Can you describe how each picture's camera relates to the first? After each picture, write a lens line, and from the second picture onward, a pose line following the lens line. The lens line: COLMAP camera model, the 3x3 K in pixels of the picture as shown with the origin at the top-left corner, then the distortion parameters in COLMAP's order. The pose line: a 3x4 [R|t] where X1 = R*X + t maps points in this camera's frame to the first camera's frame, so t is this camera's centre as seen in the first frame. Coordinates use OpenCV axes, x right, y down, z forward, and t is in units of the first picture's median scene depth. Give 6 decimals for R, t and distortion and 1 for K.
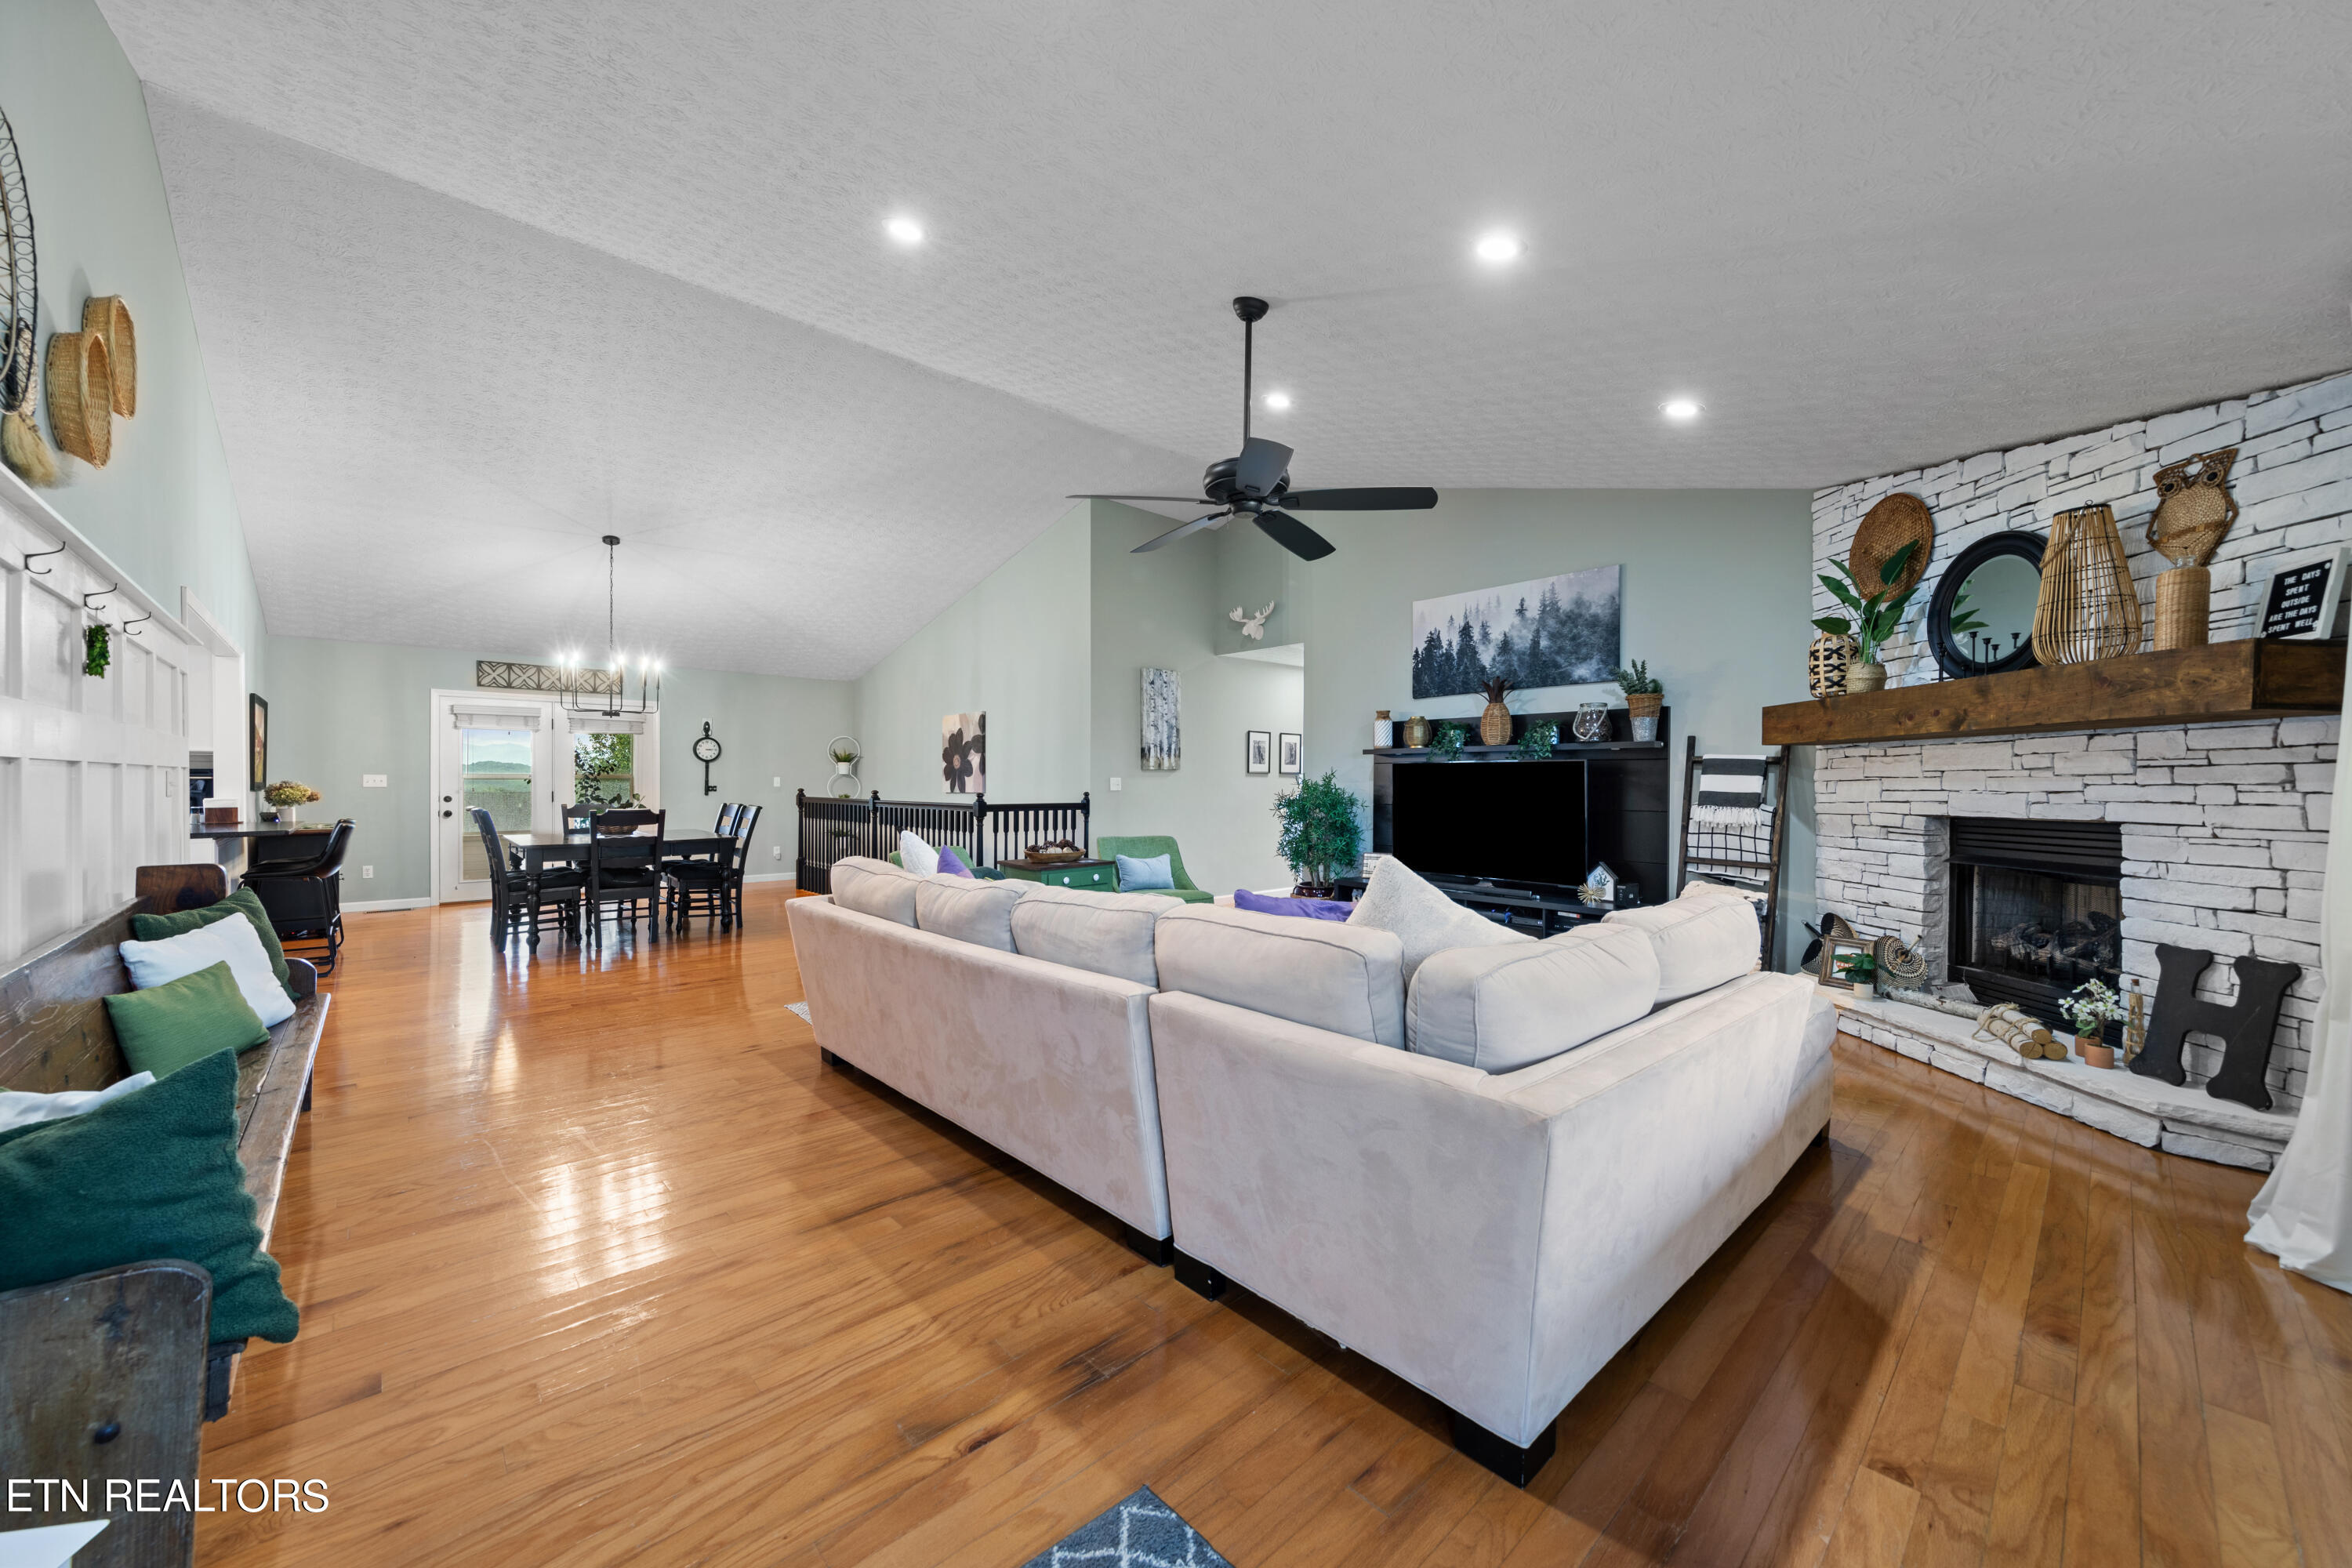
lens RADIAL K [[867.8, 0, 1170.9], [0, 867.8, 787.6], [0, 0, 1]] dist [0.006802, -0.000050]
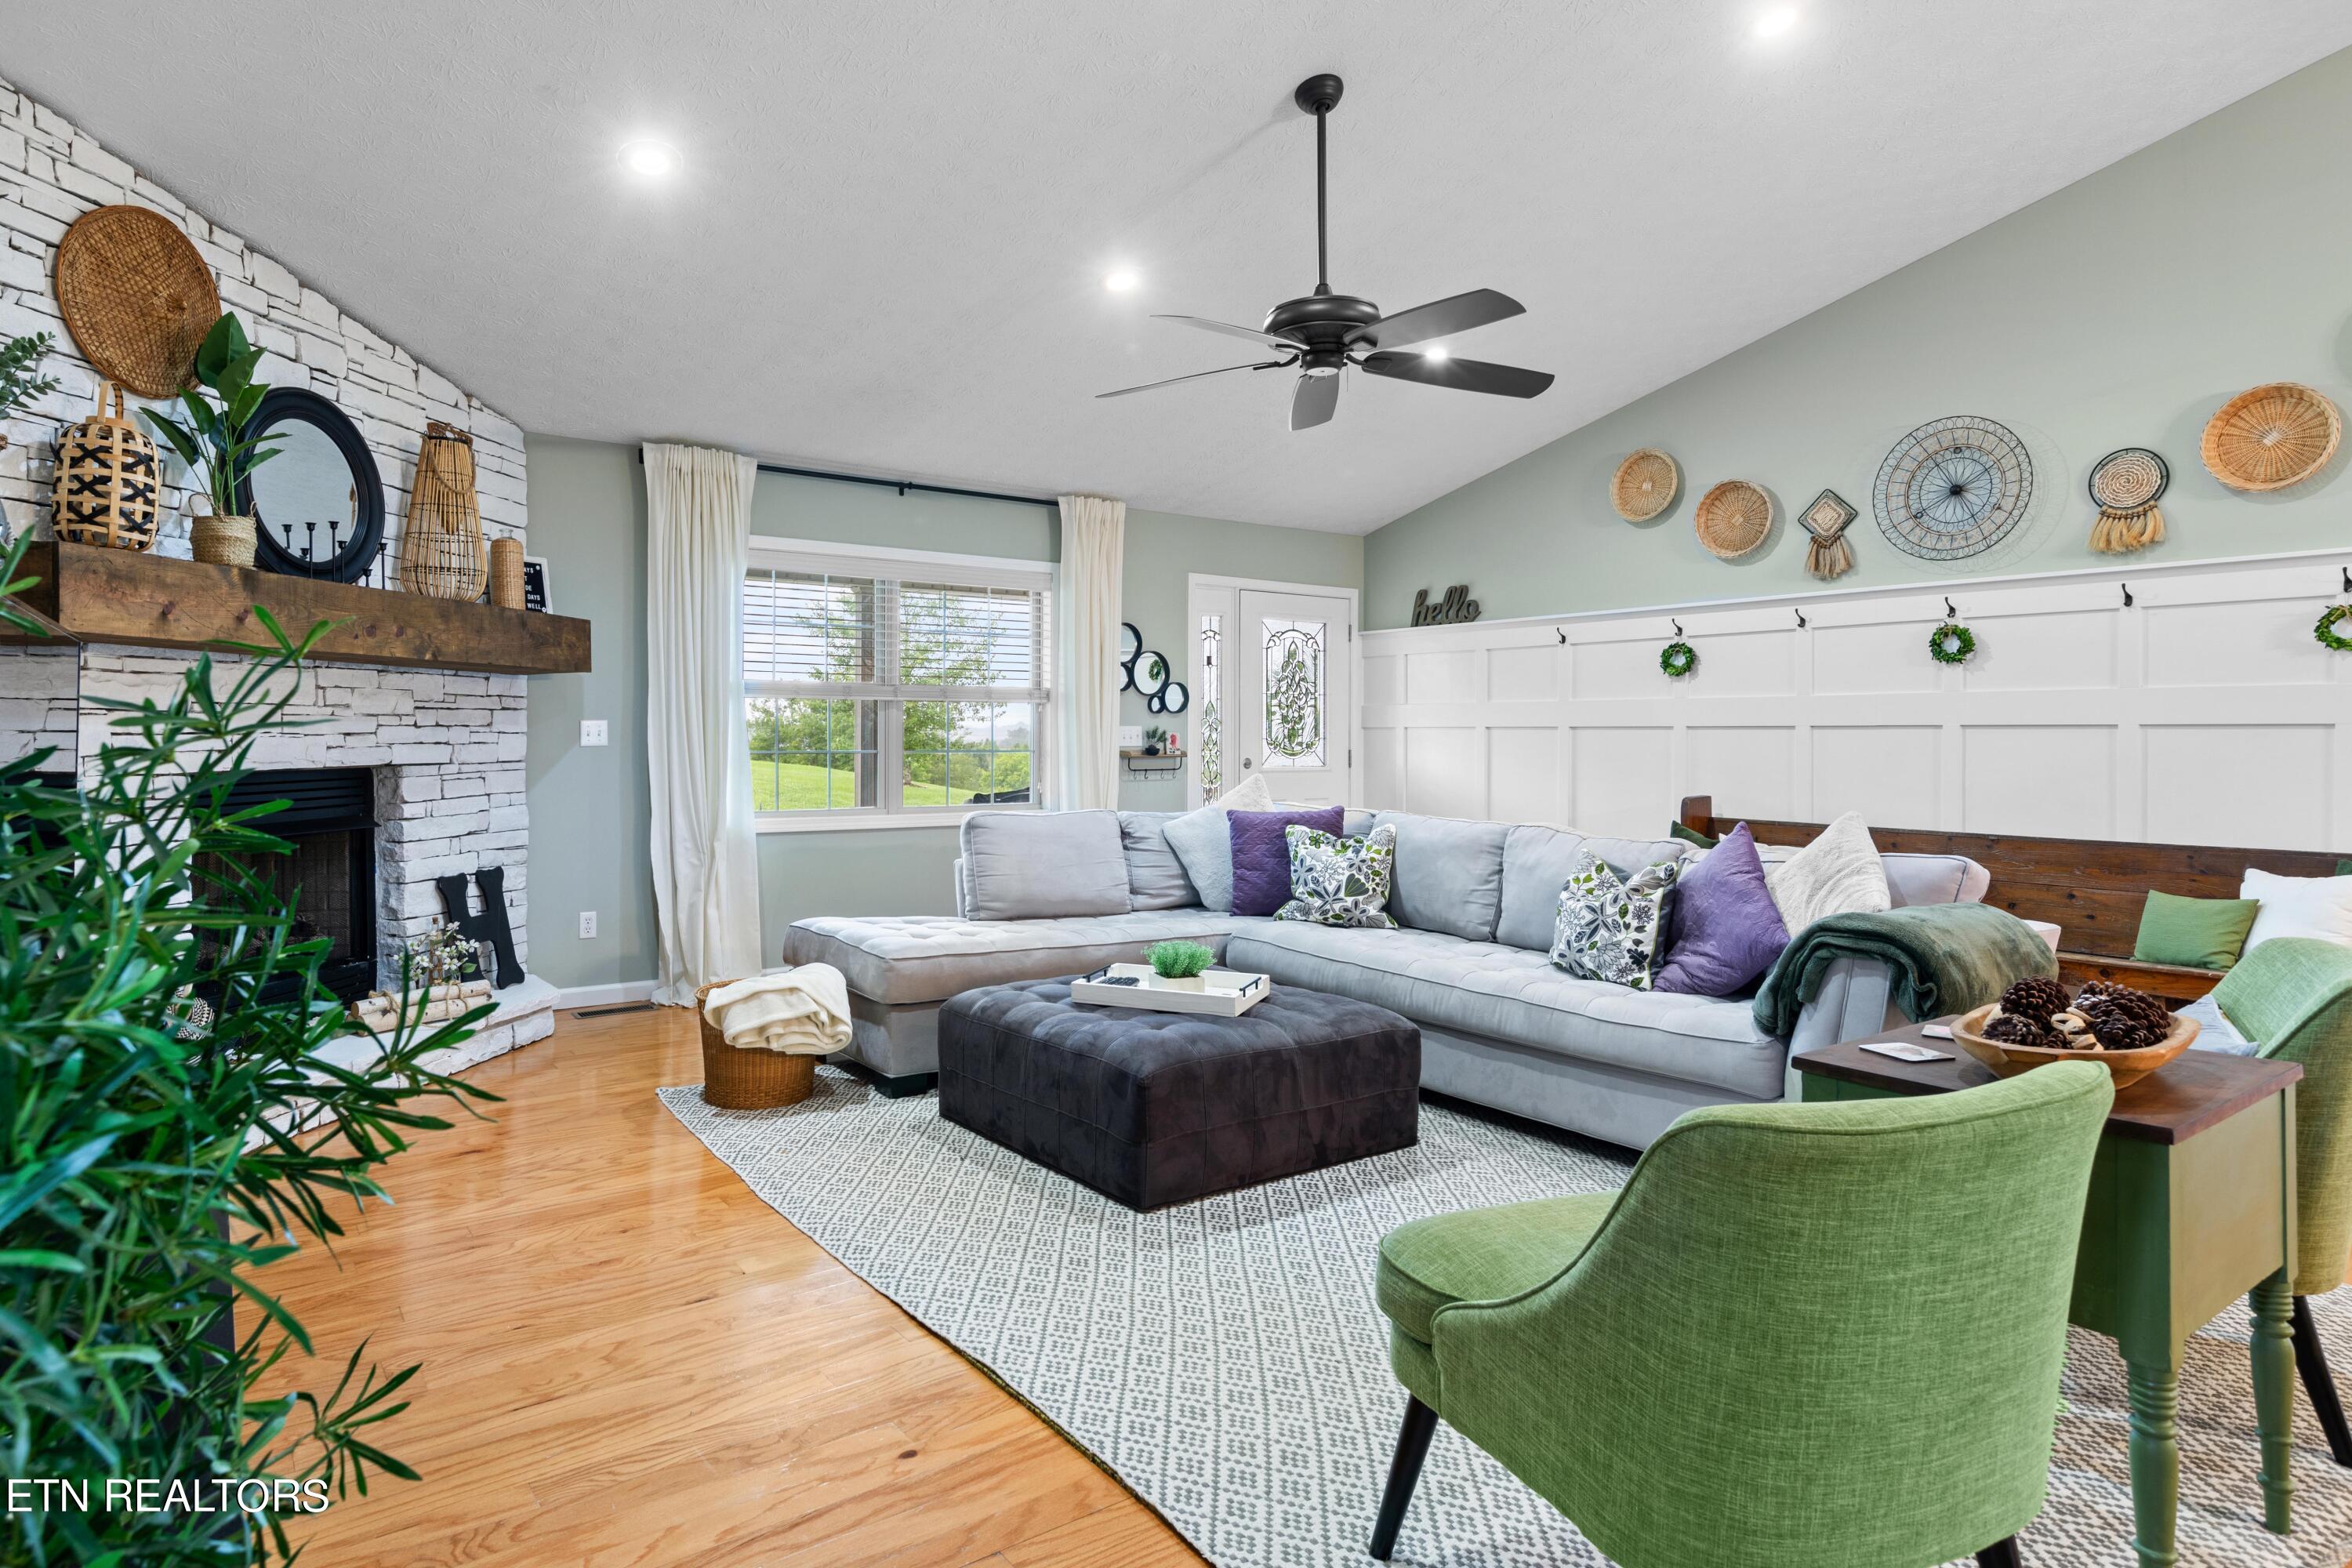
lens RADIAL K [[1329.6, 0, 1127.7], [0, 1329.6, 743.4], [0, 0, 1]] dist [0.002658, 0.001091]
pose [[-0.992823, -0.011155, 0.119074, 0.080023], [-0.009675, 0.999869, 0.012997, -0.006966], [-0.119203, 0.011752, -0.992800, 1.560538]]
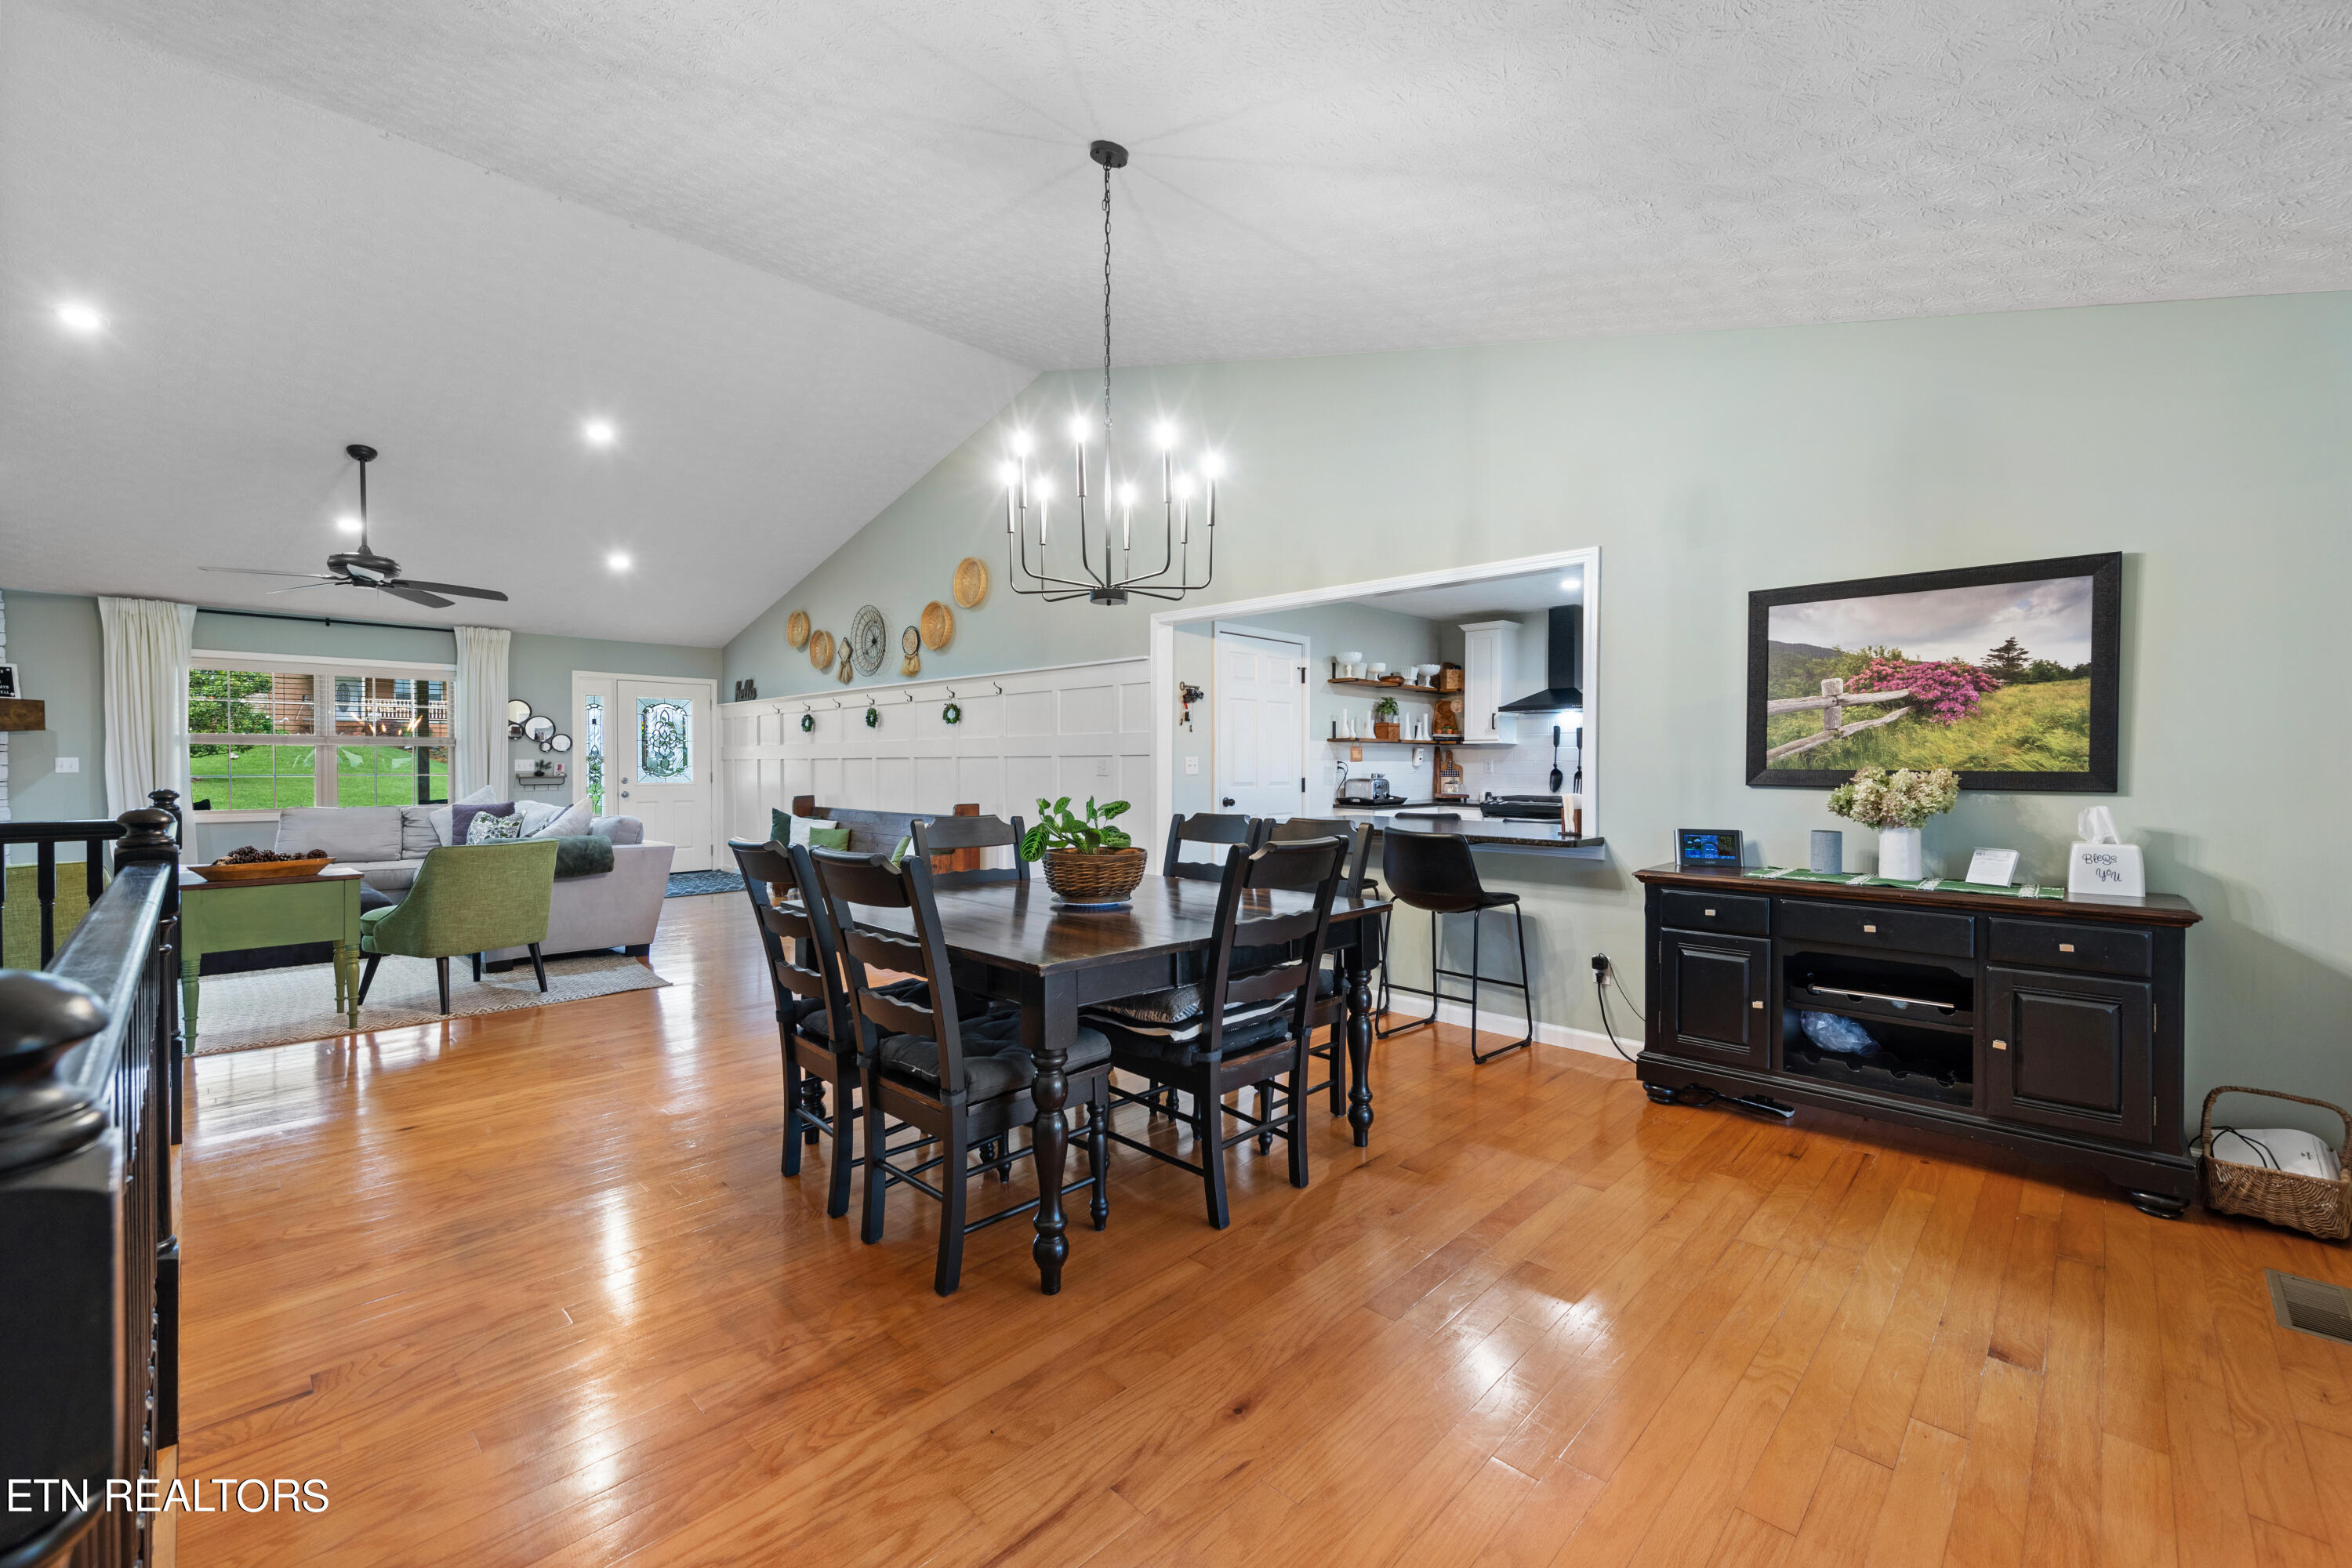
lens RADIAL K [[965.2, 0, 1174.4], [0, 965.2, 777.7], [0, 0, 1]] dist [0.008380, 0.000194]
pose [[-0.998506, -0.004018, -0.054486, -0.894262], [-0.005047, 0.999811, 0.018771, -0.013535], [0.054401, 0.019018, -0.998338, 2.015497]]
